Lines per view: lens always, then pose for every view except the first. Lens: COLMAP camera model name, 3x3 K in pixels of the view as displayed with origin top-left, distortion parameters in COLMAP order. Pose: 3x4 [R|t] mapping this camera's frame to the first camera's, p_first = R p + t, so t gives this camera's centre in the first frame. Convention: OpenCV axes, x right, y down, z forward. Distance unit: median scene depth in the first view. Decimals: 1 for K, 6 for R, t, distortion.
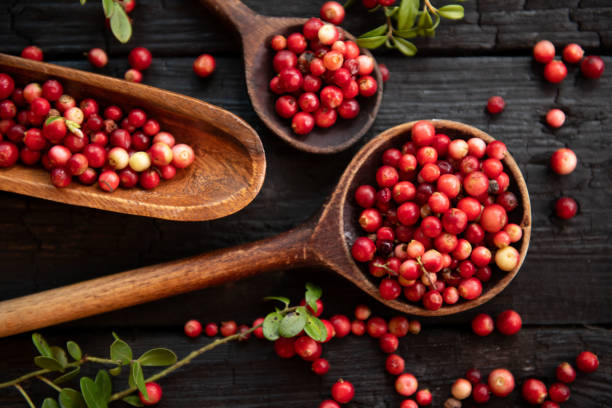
lens RADIAL K [[1113.7, 0, 306.0], [0, 1113.7, 204.0], [0, 0, 1]] dist [0.093706, -0.197323]
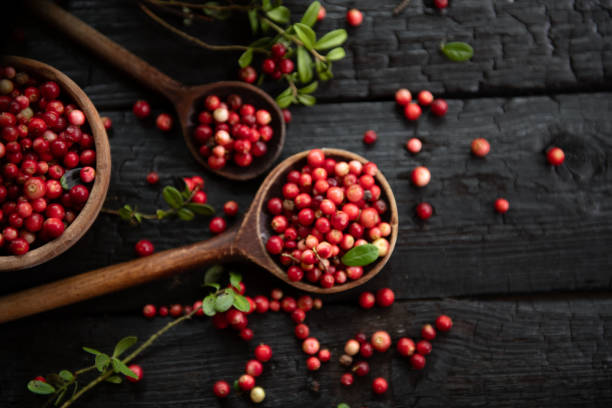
lens RADIAL K [[1113.7, 0, 306.0], [0, 1113.7, 204.0], [0, 0, 1]] dist [0.093706, -0.197323]
pose [[0.998601, -0.033165, 0.041193, 0.034876], [0.035780, 0.997280, -0.064447, 0.078849], [-0.038943, 0.065830, 0.997071, -0.350302]]
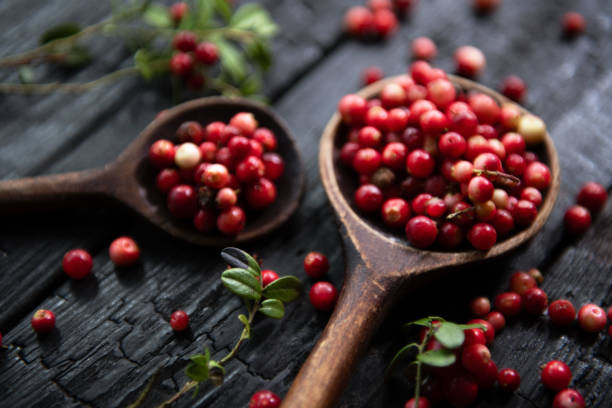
lens RADIAL K [[1113.7, 0, 306.0], [0, 1113.7, 204.0], [0, 0, 1]] dist [0.093706, -0.197323]
pose [[0.637929, -0.585058, 0.500753, -0.379042], [0.764223, 0.561102, -0.318006, 0.215690], [-0.094922, 0.585552, 0.805058, 0.362537]]
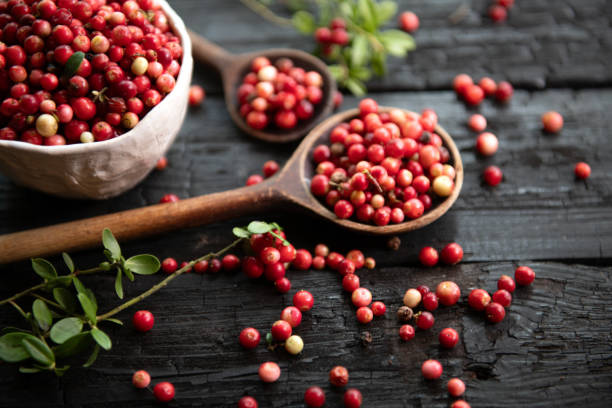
lens RADIAL K [[1113.7, 0, 306.0], [0, 1113.7, 204.0], [0, 0, 1]] dist [0.093706, -0.197323]
pose [[0.999998, -0.001861, 0.000010, 0.035727], [0.001505, 0.805980, -0.591940, 0.742362], [0.001094, 0.591939, 0.805982, 0.070026]]
